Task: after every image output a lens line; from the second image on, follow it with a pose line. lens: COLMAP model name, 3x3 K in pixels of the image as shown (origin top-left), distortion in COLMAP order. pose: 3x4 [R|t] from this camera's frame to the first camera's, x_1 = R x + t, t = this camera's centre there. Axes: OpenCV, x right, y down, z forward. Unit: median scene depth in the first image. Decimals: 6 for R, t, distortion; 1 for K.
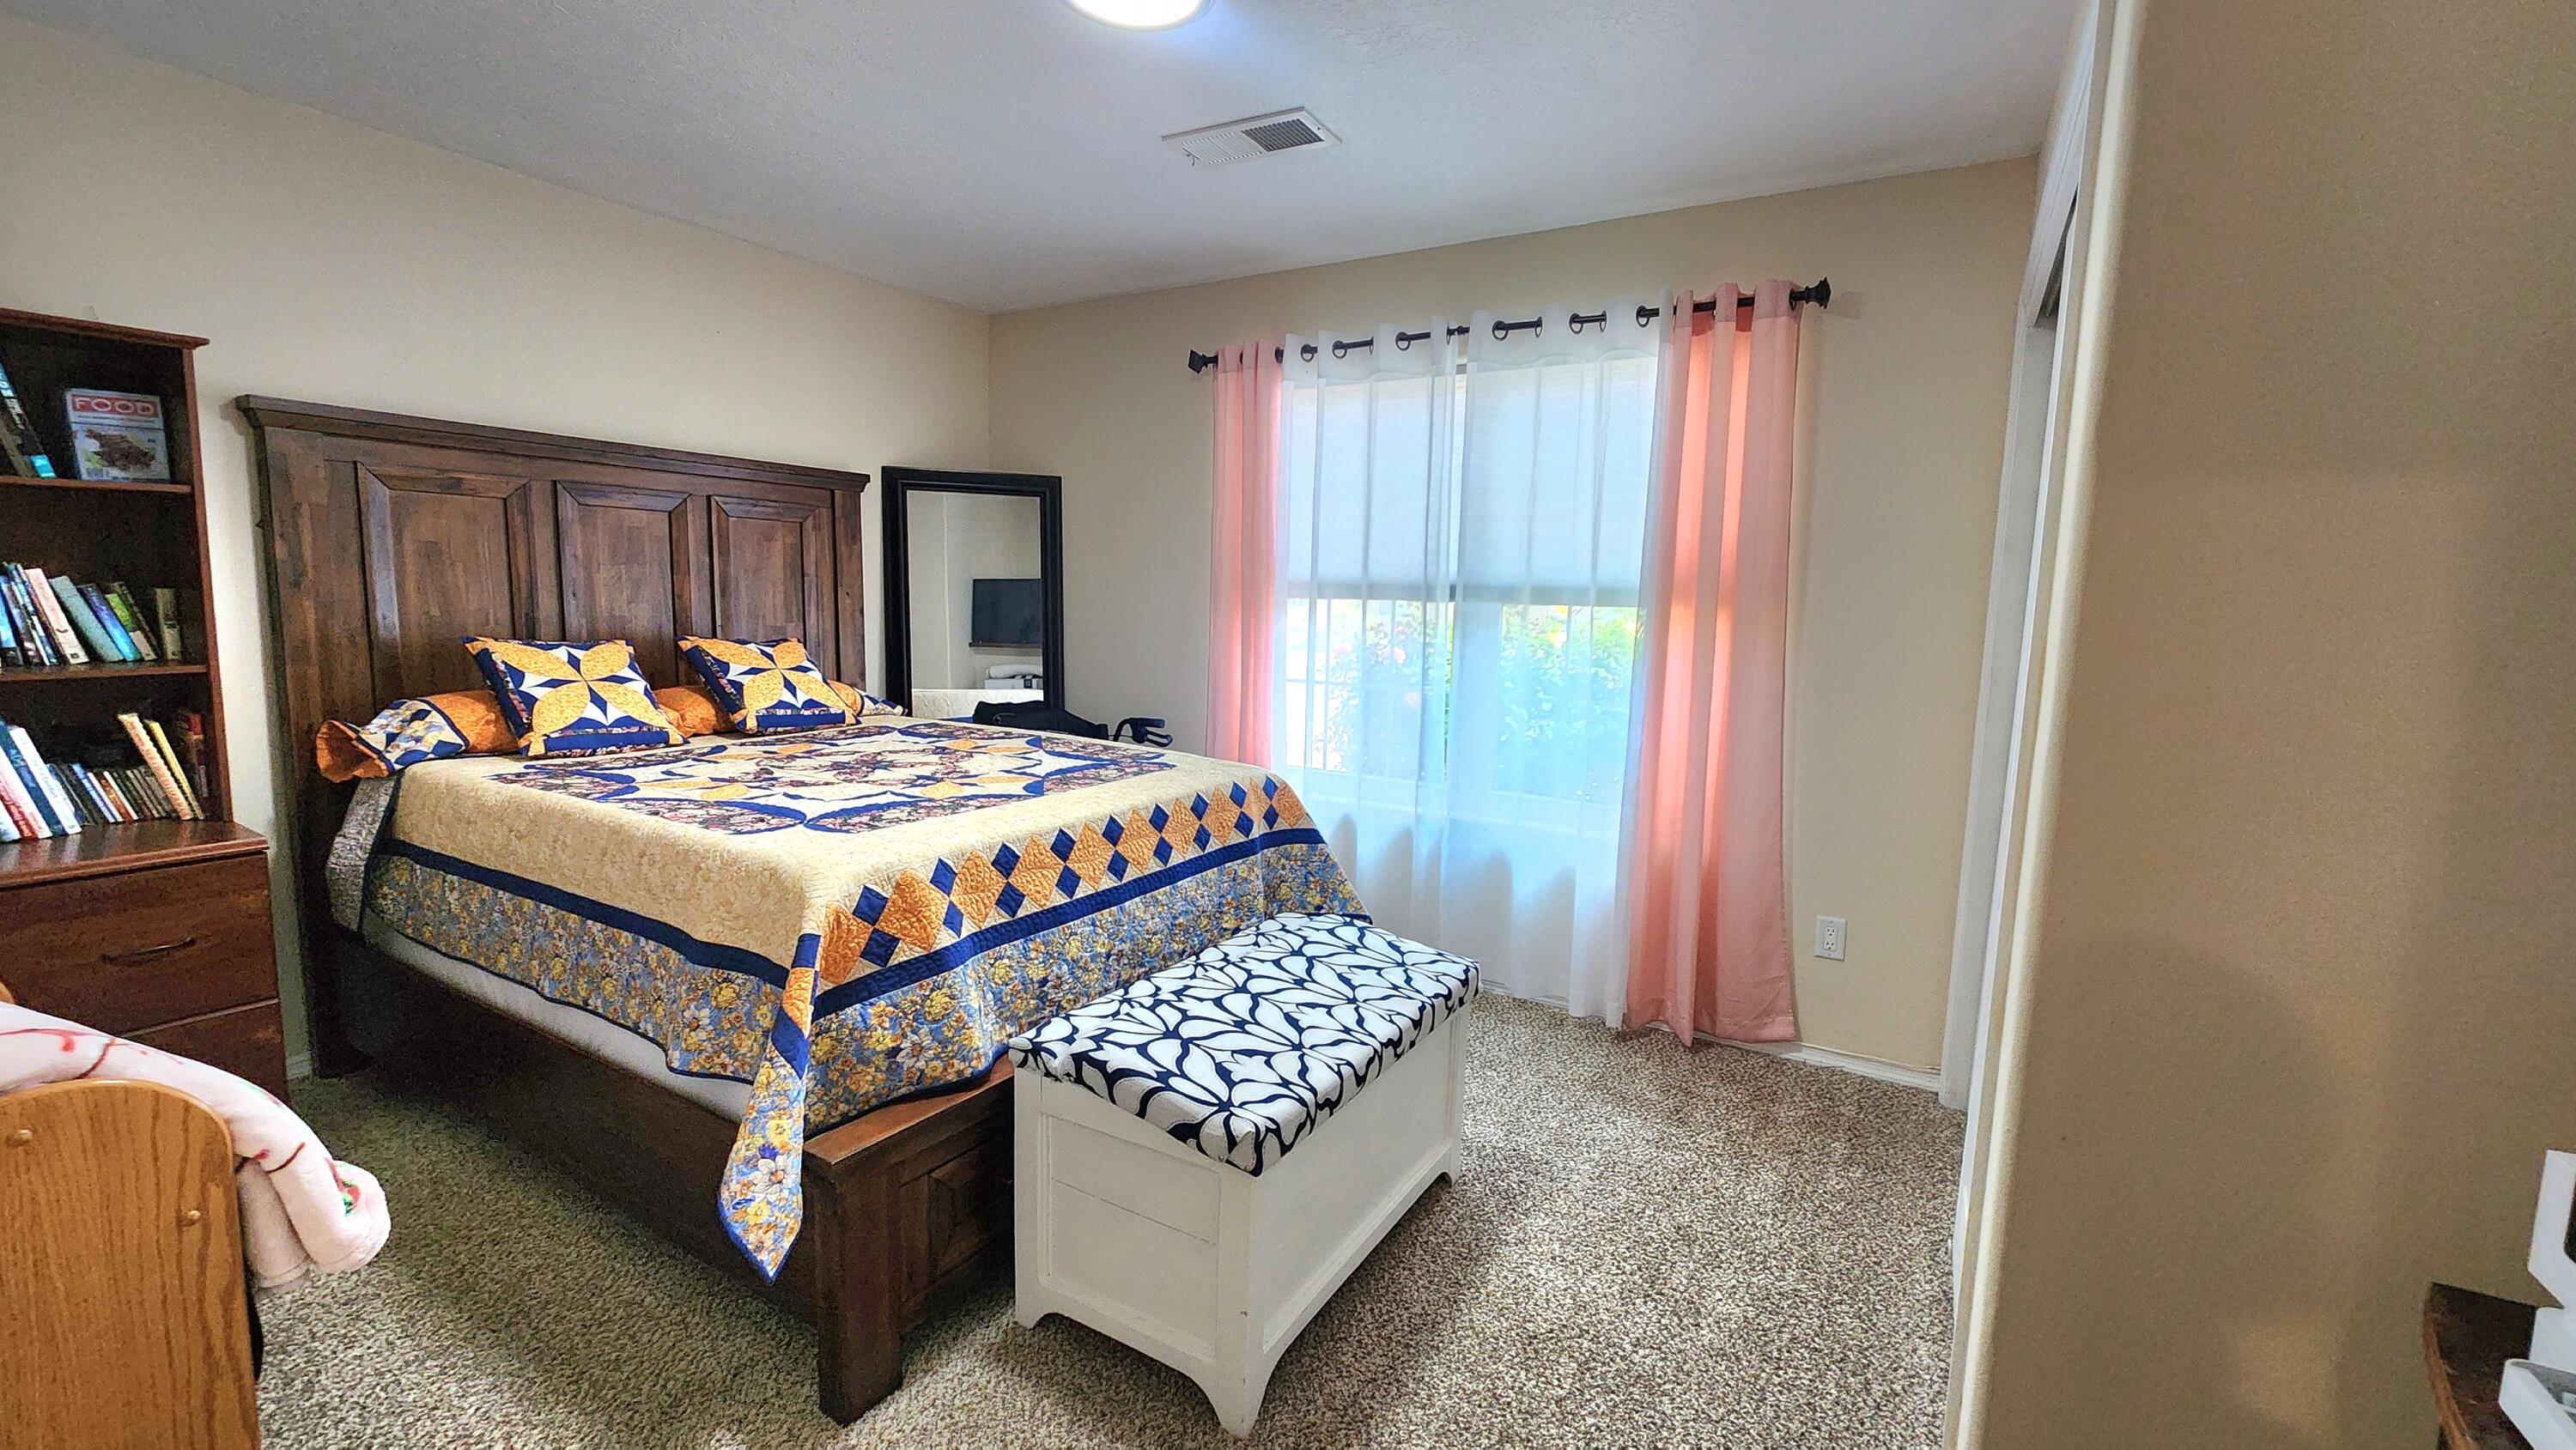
lens RADIAL K [[1056.4, 0, 1285.5], [0, 1056.4, 725.3], [0, 0, 1]] dist [-0.003364, 0.001088]
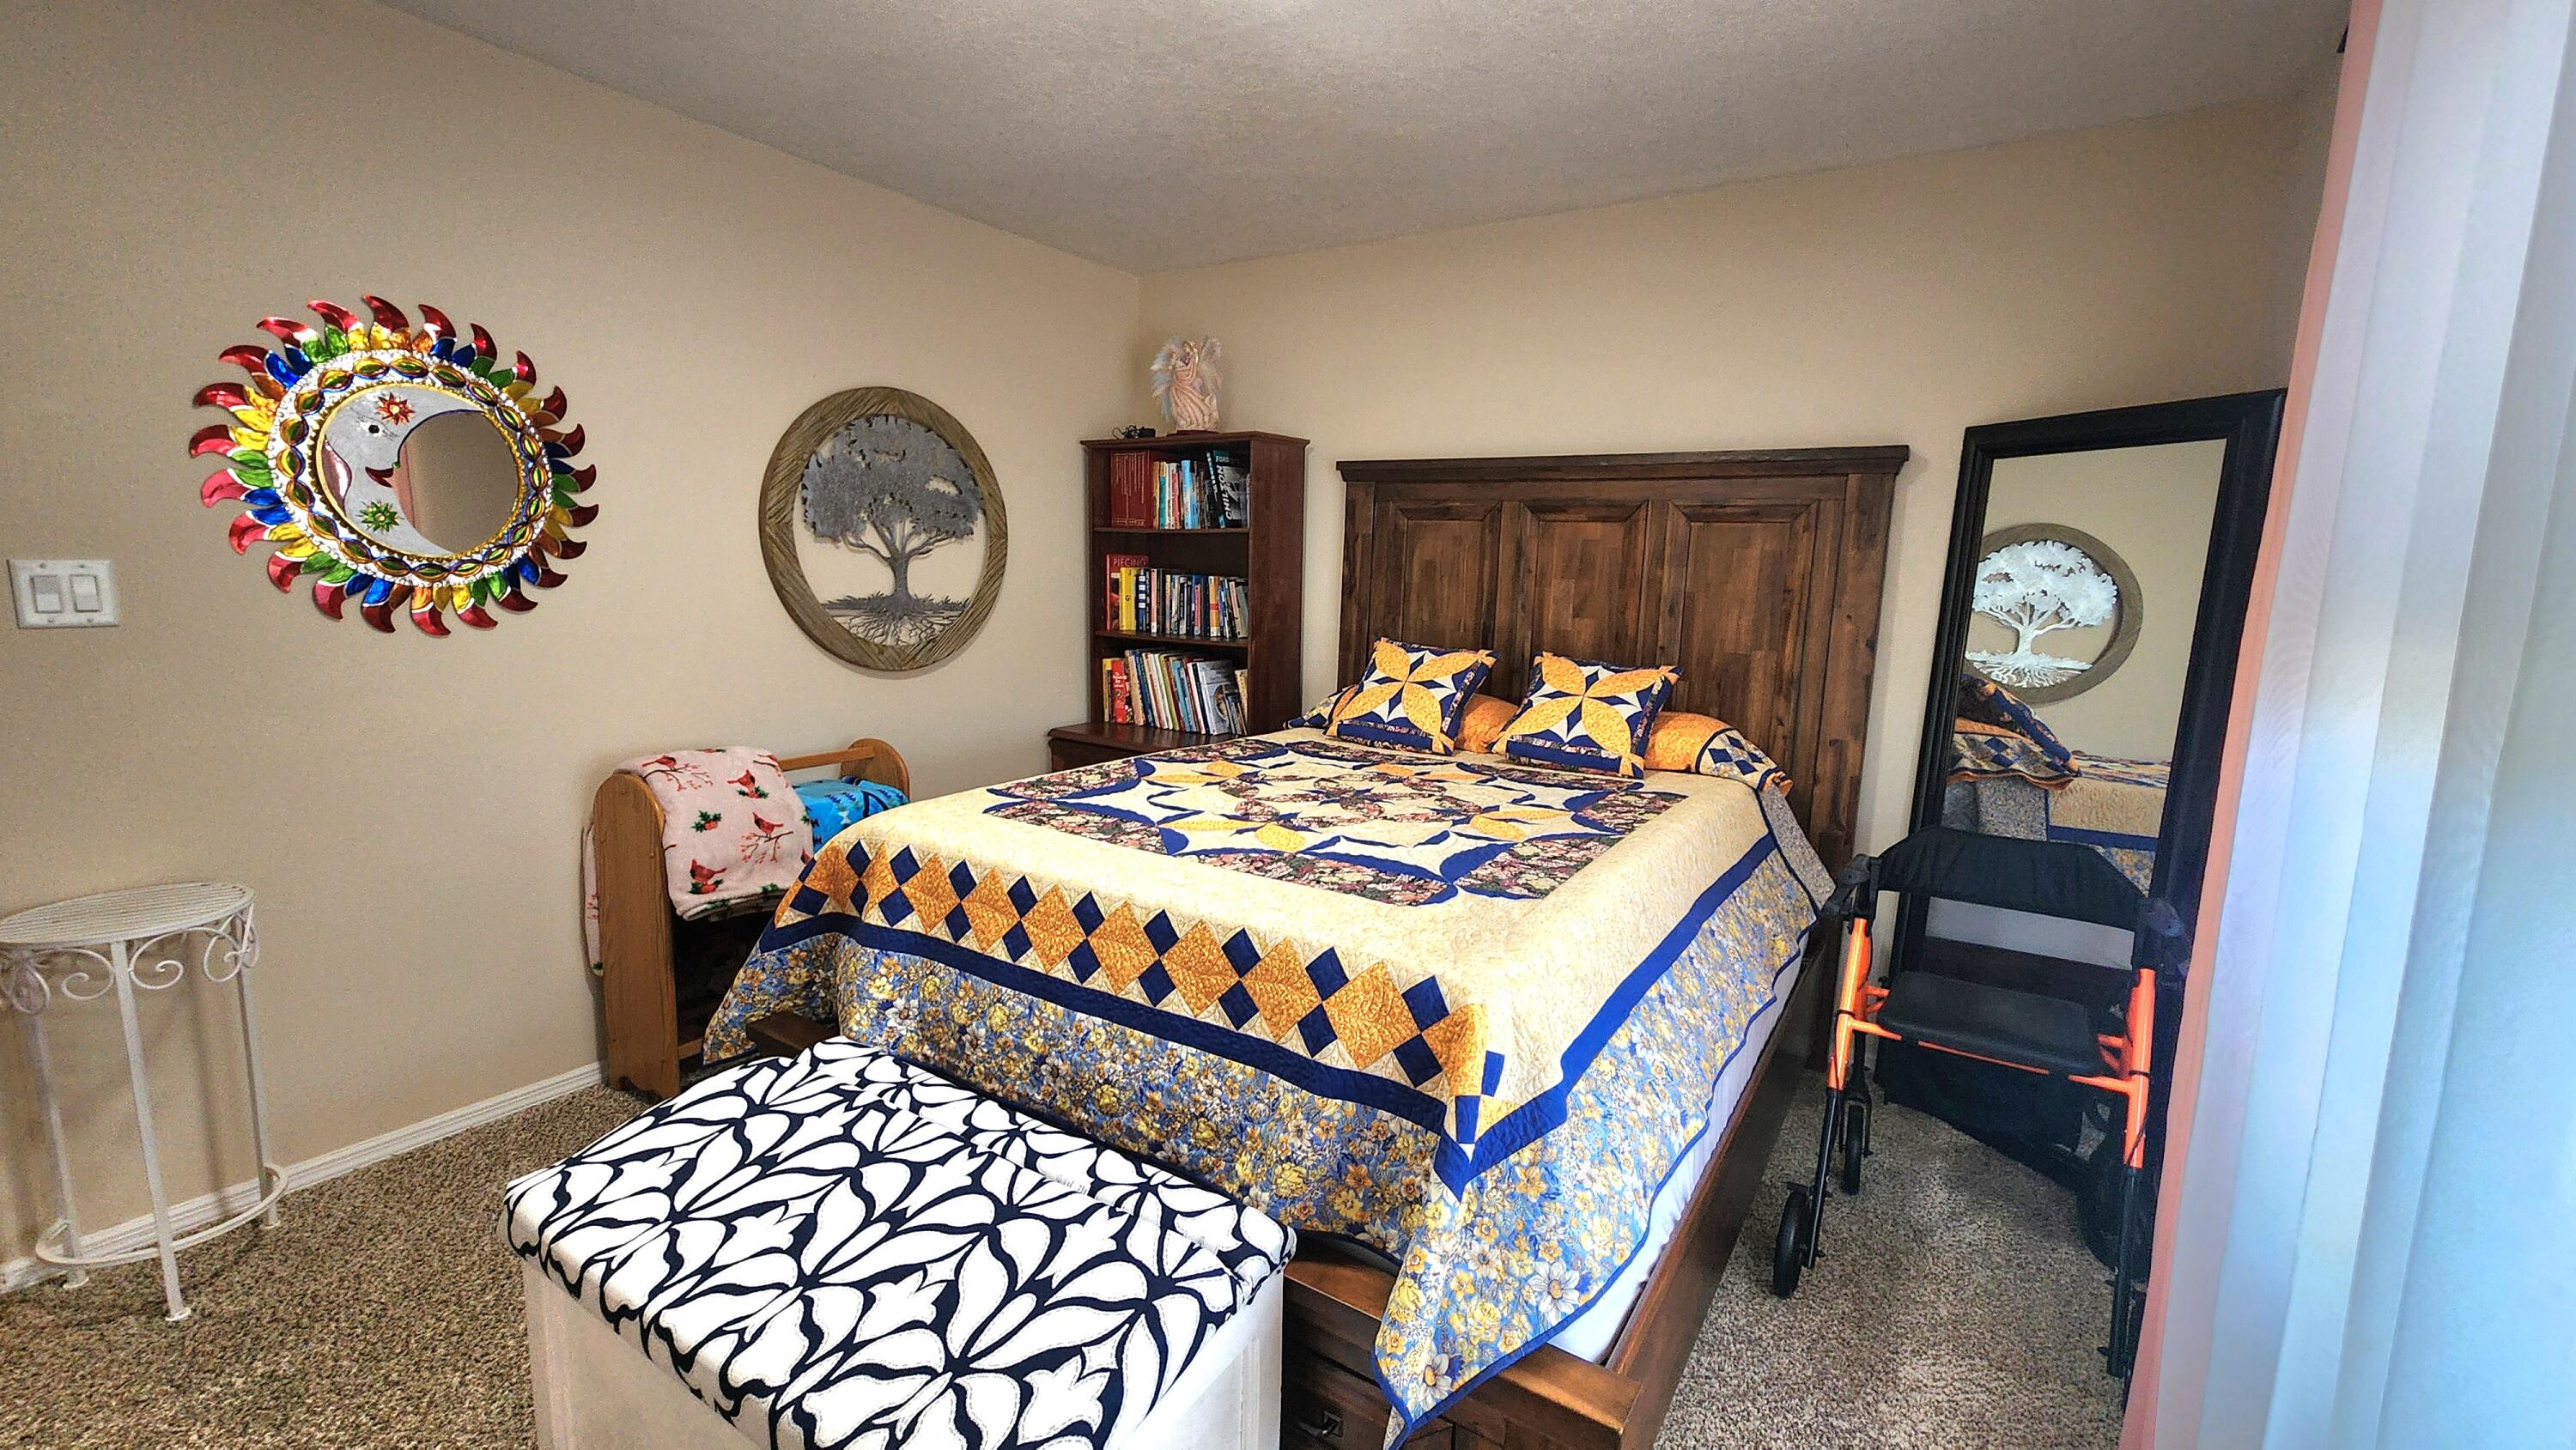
lens RADIAL K [[1056.4, 0, 1284.0], [0, 1056.4, 718.5], [0, 0, 1]] dist [-0.003364, 0.001088]
pose [[-0.020005, 0.112761, -0.993421, 0.522378], [-0.157319, 0.980887, 0.114506, -0.131559], [0.987345, 0.158575, -0.001883, 1.054783]]
